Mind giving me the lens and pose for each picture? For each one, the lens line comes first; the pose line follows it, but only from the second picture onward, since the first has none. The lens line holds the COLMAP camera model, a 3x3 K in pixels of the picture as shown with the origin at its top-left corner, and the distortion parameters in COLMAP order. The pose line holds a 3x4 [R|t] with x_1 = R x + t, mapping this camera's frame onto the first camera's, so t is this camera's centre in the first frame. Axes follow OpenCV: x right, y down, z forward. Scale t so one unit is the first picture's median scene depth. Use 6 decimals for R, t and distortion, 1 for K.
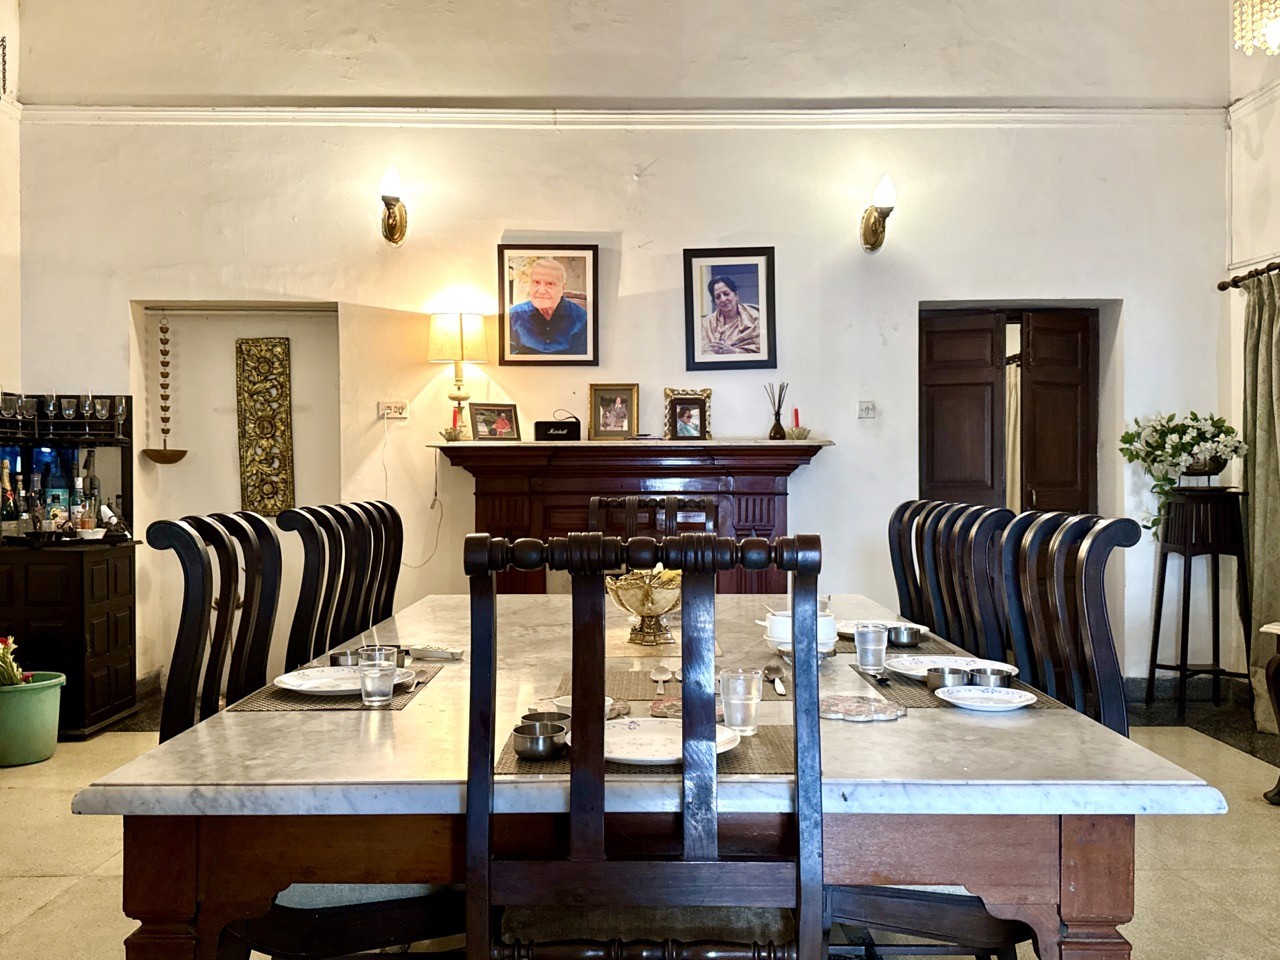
lens RADIAL K [[1148.8, 0, 660.2], [0, 1148.8, 484.2], [0, 0, 1]] dist [0.173415, -0.317675]
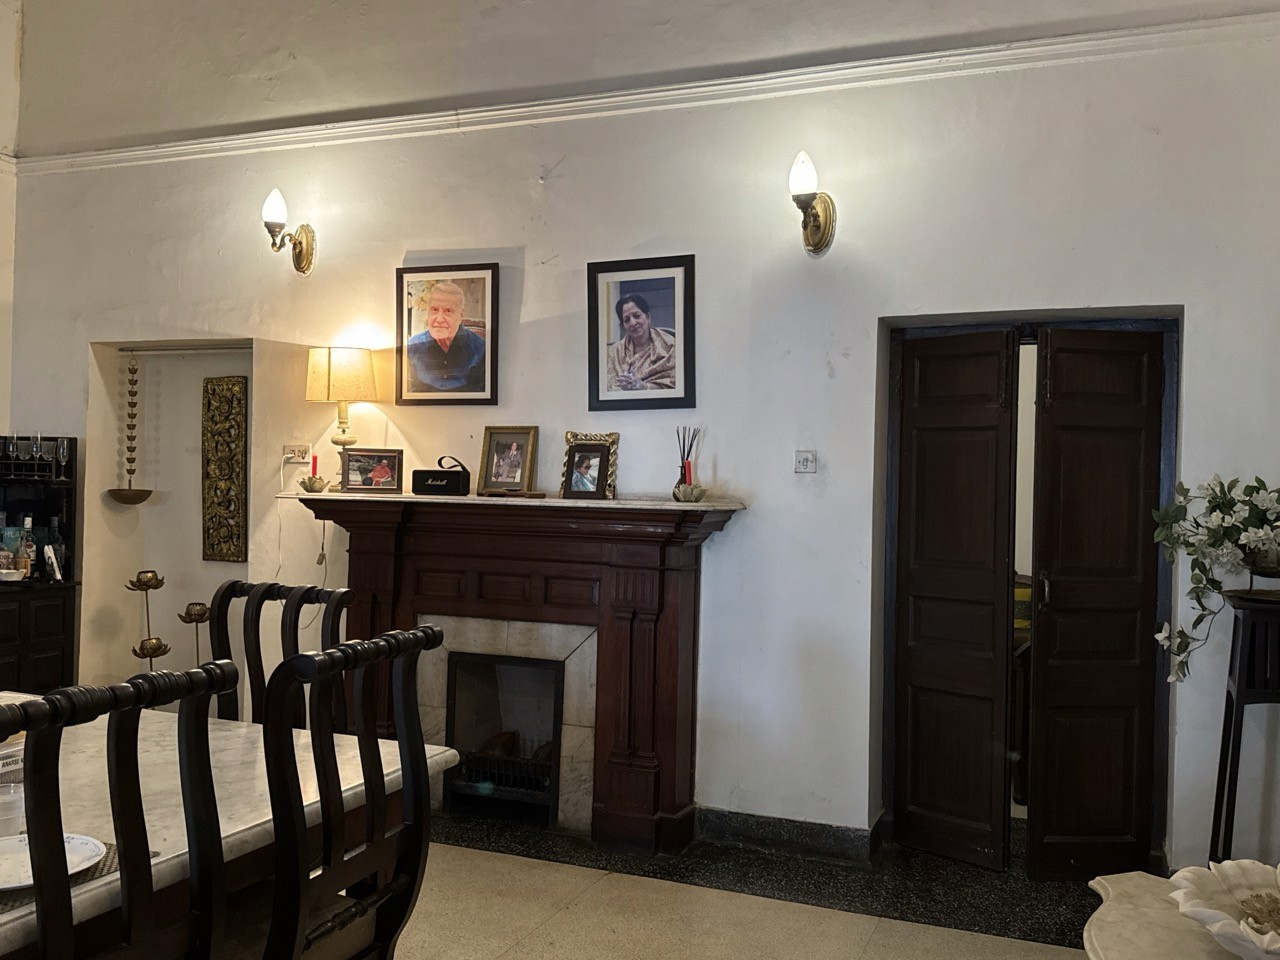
lens RADIAL K [[1111.3, 0, 658.5], [0, 1111.3, 487.0], [0, 0, 1]] dist [0.152777, -0.264712]
pose [[0.919745, 0.026220, -0.391640, 0.382497], [-0.030170, 0.999537, -0.003934, -0.042916], [0.391356, 0.015434, 0.920110, 0.292145]]
